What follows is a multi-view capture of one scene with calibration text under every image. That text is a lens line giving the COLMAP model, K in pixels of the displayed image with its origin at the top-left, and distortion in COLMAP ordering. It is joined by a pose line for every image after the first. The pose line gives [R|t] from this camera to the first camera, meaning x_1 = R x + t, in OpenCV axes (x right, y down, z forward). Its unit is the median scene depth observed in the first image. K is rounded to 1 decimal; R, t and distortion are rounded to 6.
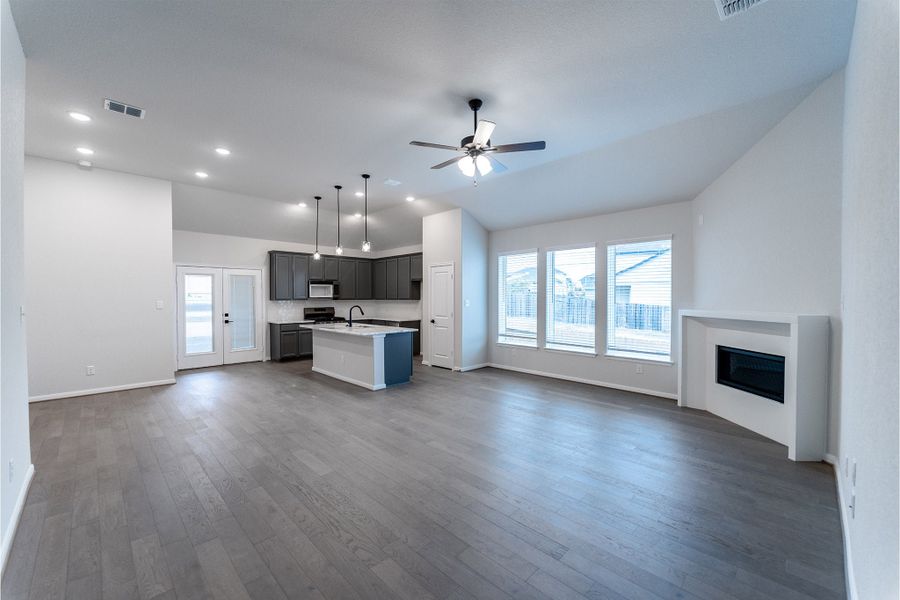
lens RADIAL K [[360.1, 0, 449.5], [0, 360.1, 303.7], [0, 0, 1]] dist [0.000828, -0.001028]
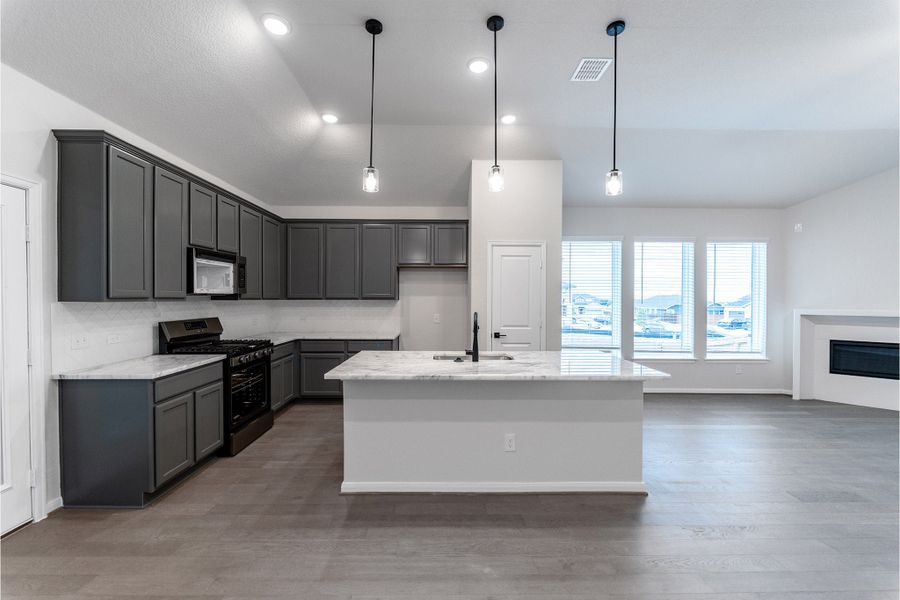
lens RADIAL K [[360.1, 0, 445.8], [0, 360.1, 302.2], [0, 0, 1]] dist [0.000828, -0.001028]
pose [[0.698762, -0.002844, 0.715349, -0.598496], [0.007572, 0.999965, -0.003420, -0.006068], [-0.715315, 0.007806, 0.698759, 0.704585]]
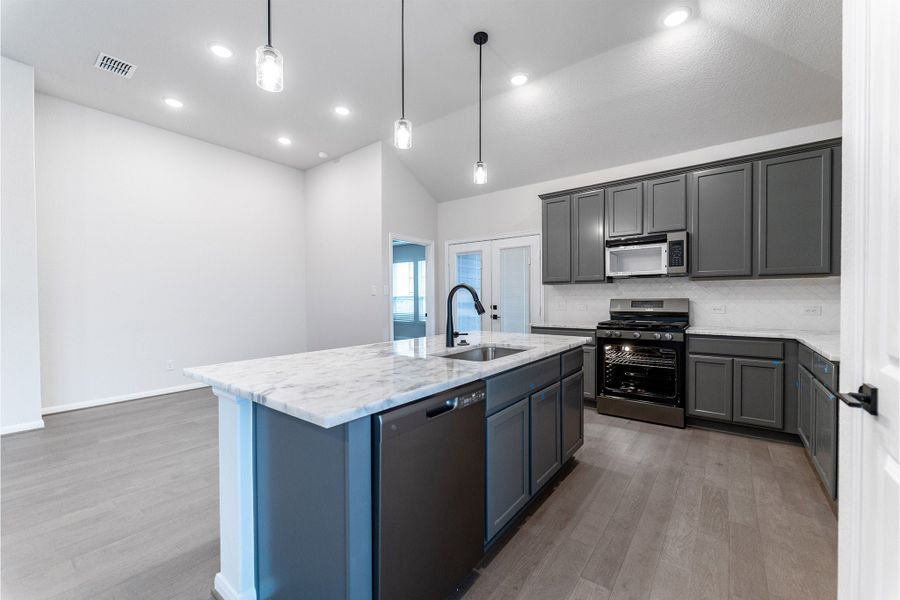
lens RADIAL K [[360.1, 0, 449.5], [0, 360.1, 303.0], [0, 0, 1]] dist [0.000828, -0.001028]
pose [[0.131575, 0.012629, -0.991226, 0.061104], [-0.013582, 0.999848, 0.010936, 0.018730], [0.991213, 0.012024, 0.131726, 0.933339]]
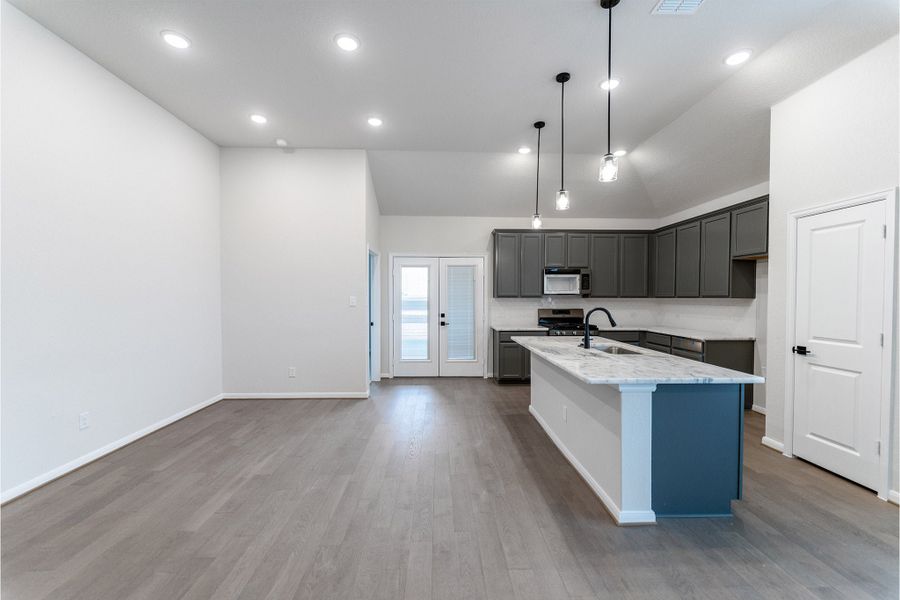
lens RADIAL K [[360.1, 0, 450.7], [0, 360.1, 302.8], [0, 0, 1]] dist [0.000828, -0.001028]
pose [[0.731601, 0.014315, -0.681582, -0.065499], [-0.015714, 0.999868, 0.004133, -0.000268], [0.681552, 0.007687, 0.731730, 0.479328]]
